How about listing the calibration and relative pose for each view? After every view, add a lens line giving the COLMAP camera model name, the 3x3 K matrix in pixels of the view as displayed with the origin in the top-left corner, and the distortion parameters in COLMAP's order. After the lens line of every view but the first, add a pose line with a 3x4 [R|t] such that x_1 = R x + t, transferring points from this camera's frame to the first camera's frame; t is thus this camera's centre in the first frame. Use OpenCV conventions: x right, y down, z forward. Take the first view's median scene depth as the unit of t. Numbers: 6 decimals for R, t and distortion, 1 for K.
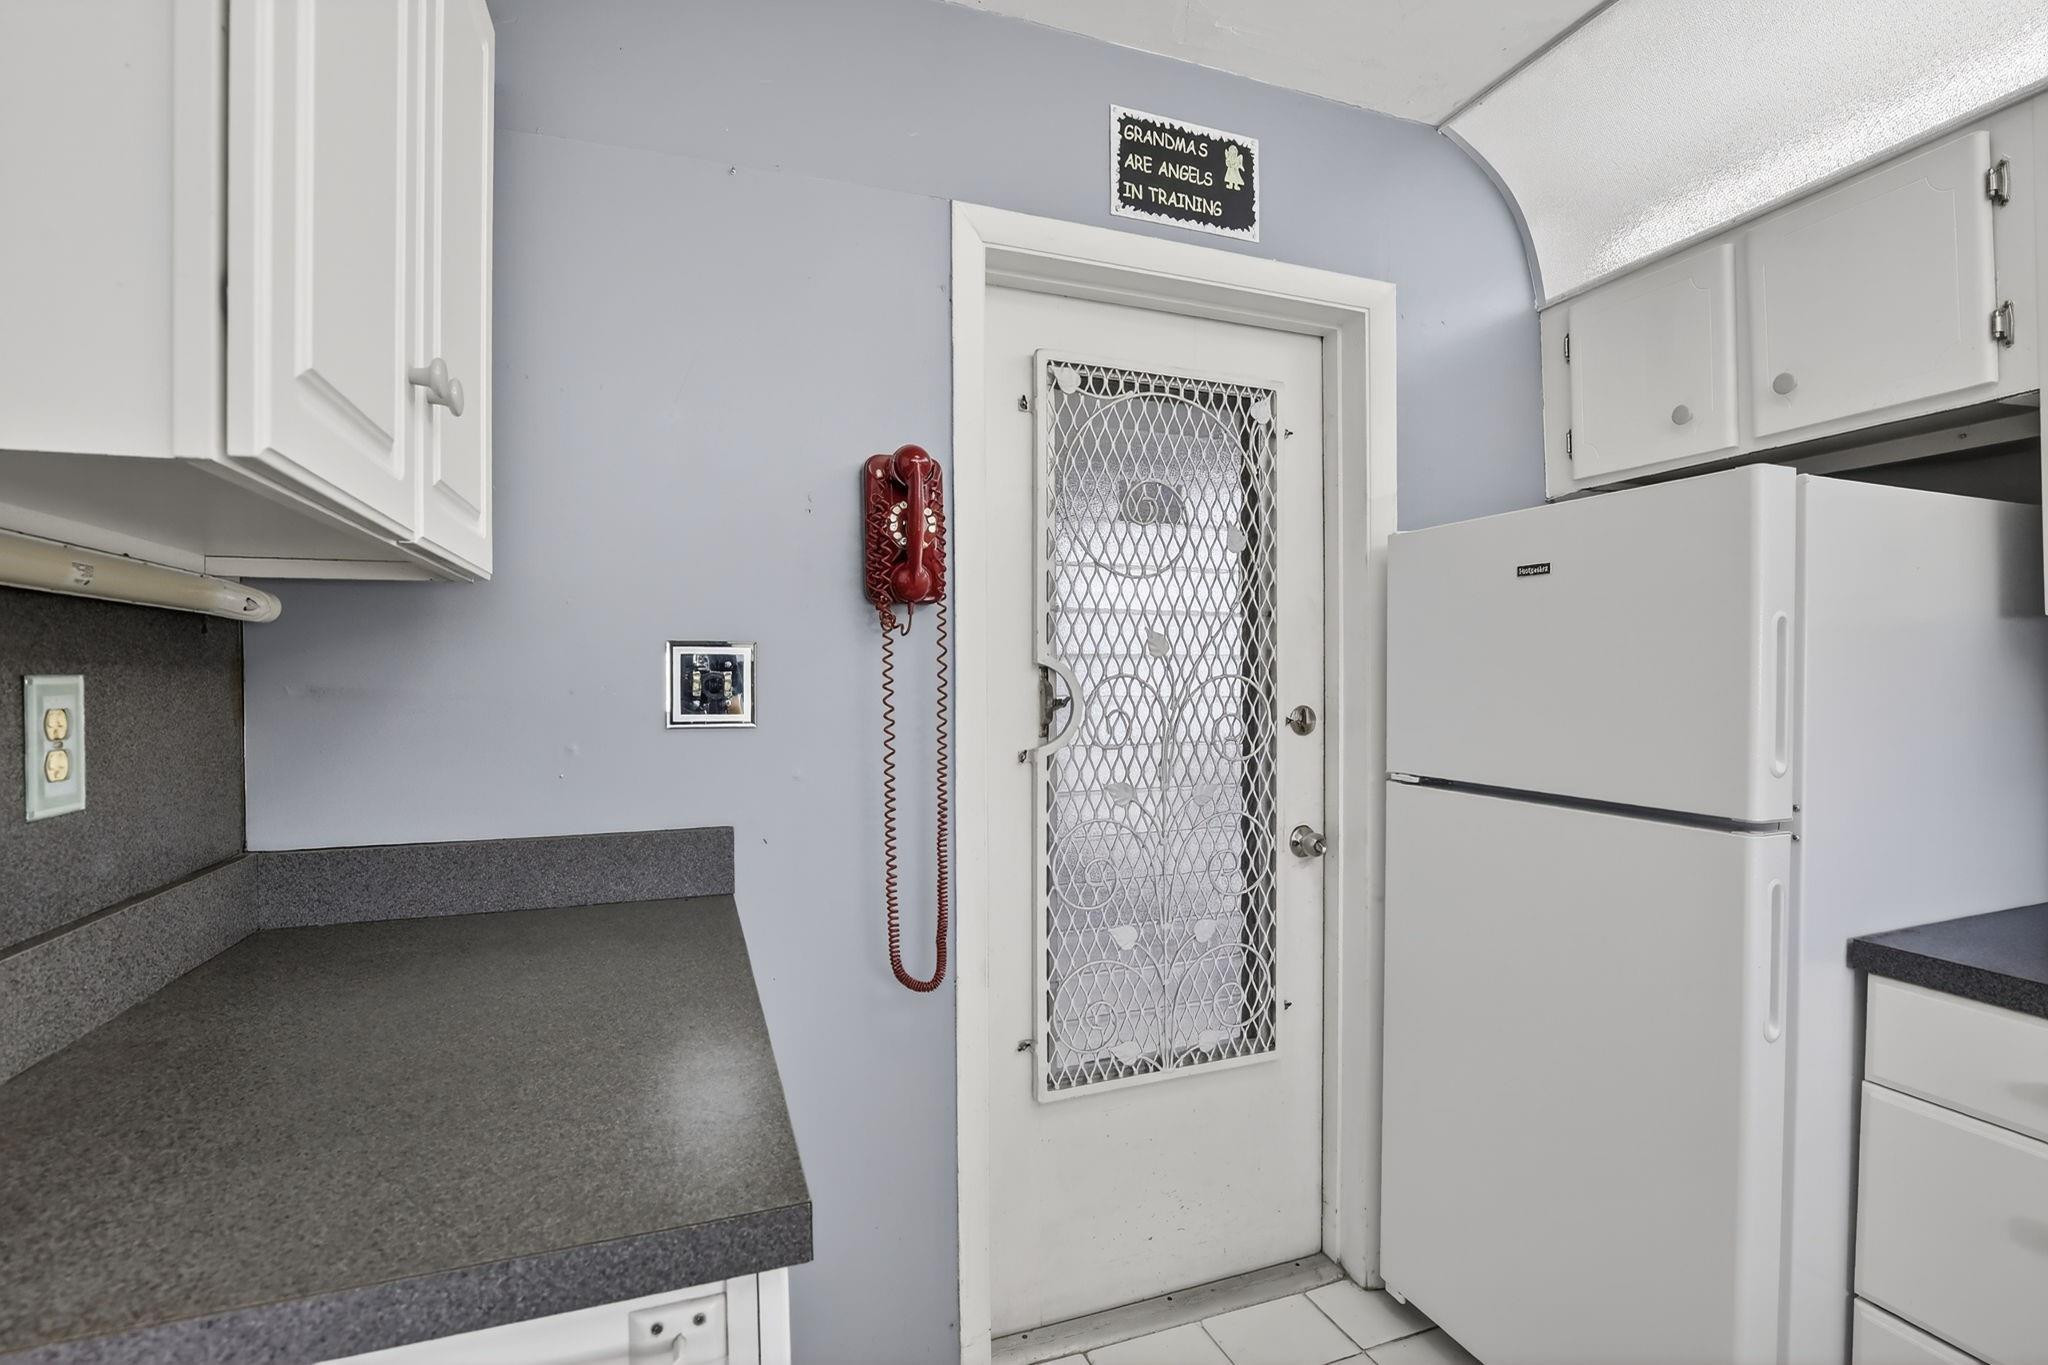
lens RADIAL K [[955.2, 0, 1024.0], [0, 955.2, 682.5], [0, 0, 1]] dist [-0.026412, 0.000455]
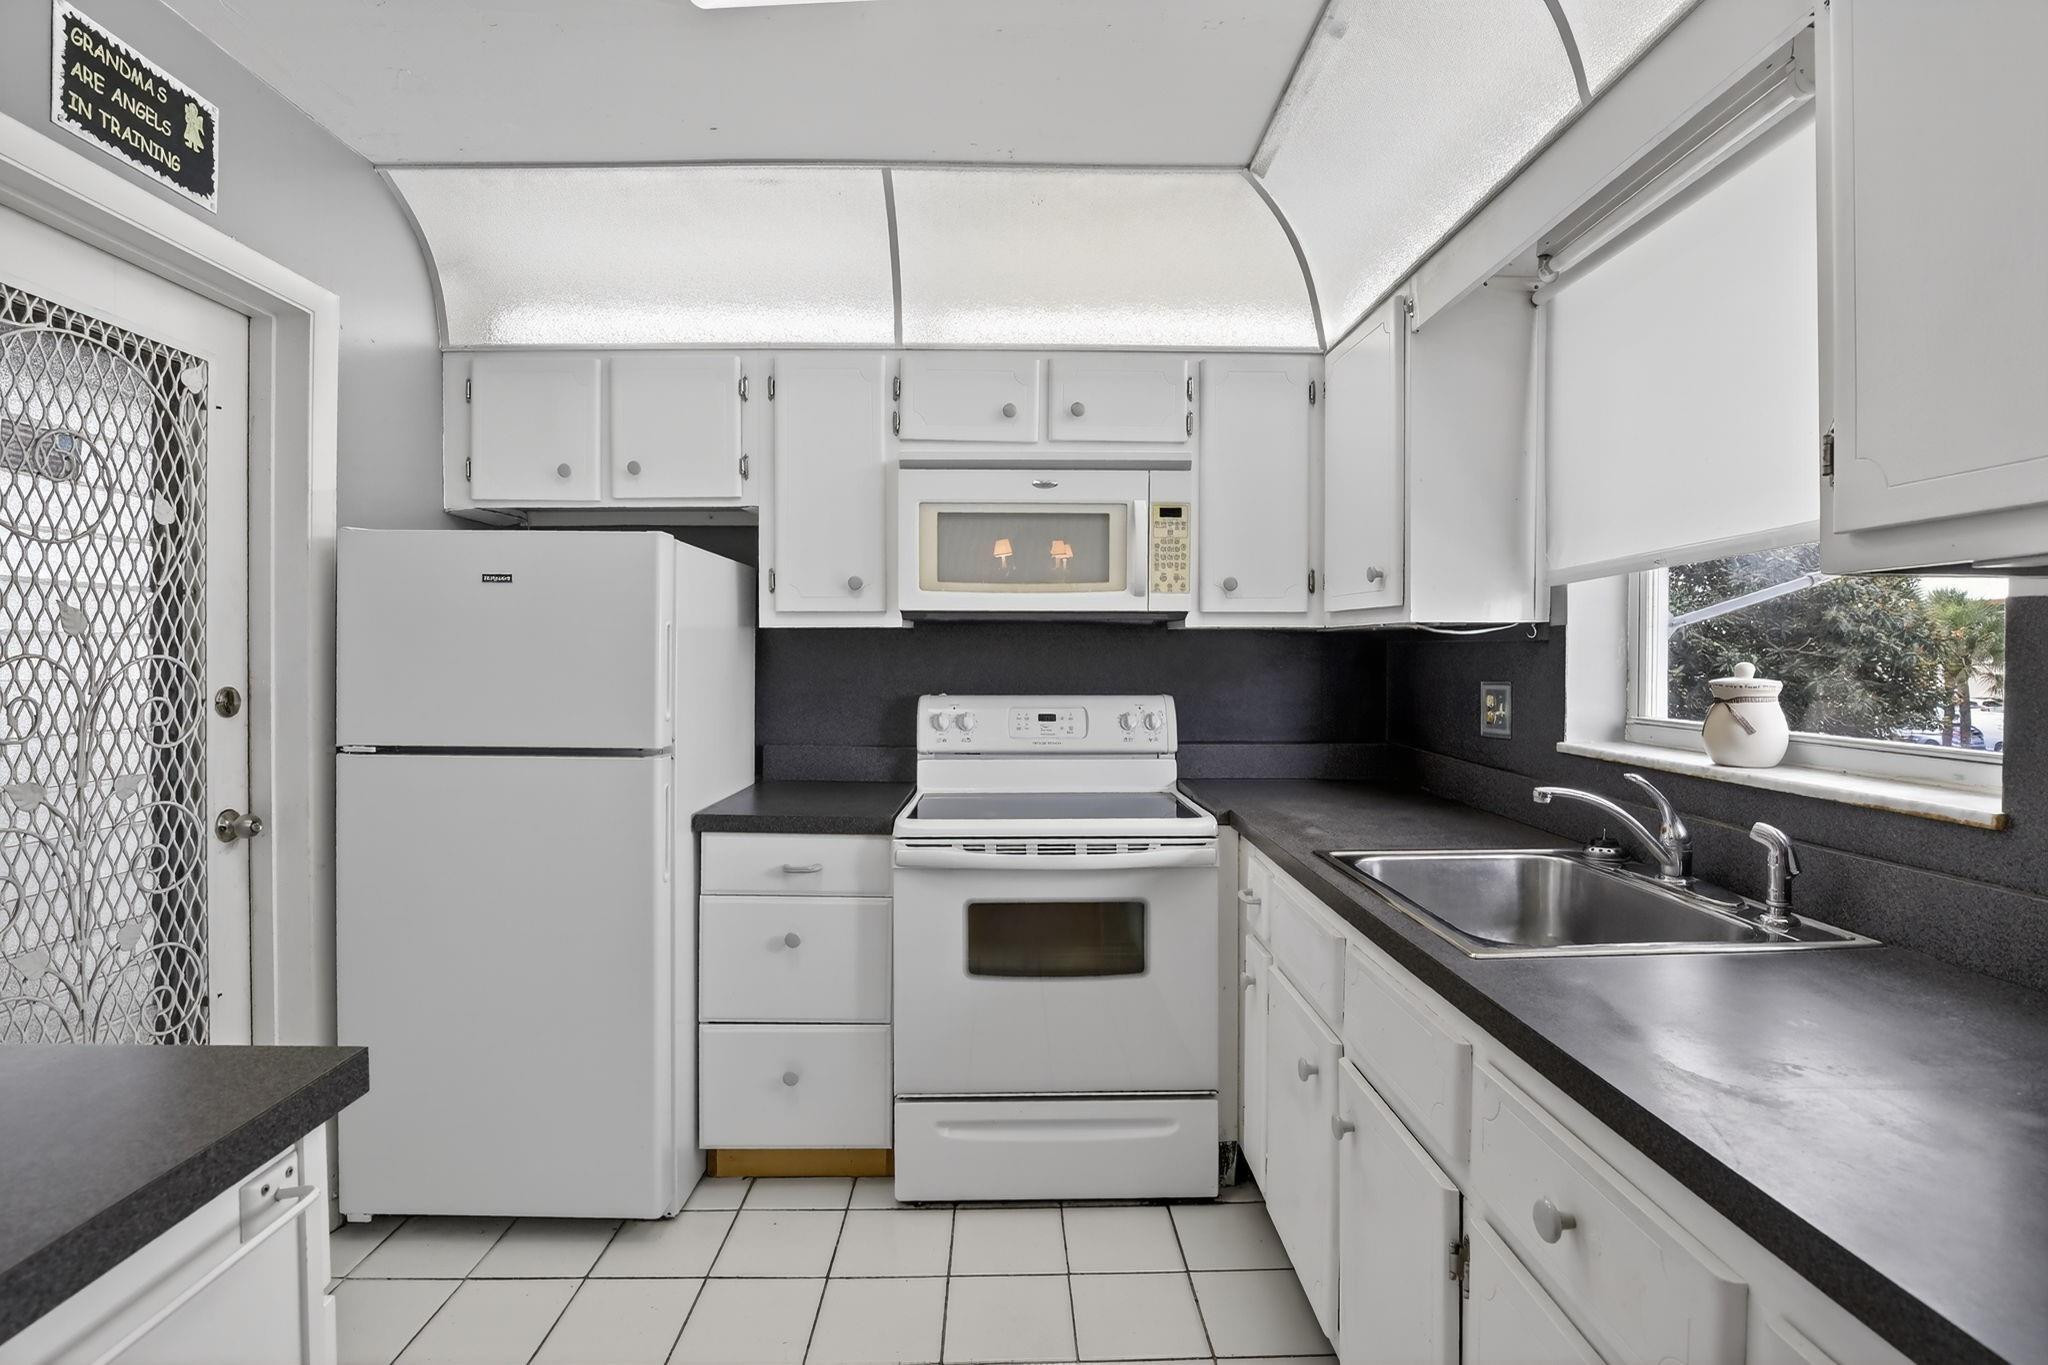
lens RADIAL K [[944.2, 0, 1034.1], [0, 944.2, 652.7], [0, 0, 1]] dist [-0.027099, -0.000392]
pose [[0.332527, 0.009624, 0.943045, -0.358332], [-0.001210, 0.999951, -0.009778, -0.003257], [-0.943093, 0.002111, 0.332523, -0.108241]]
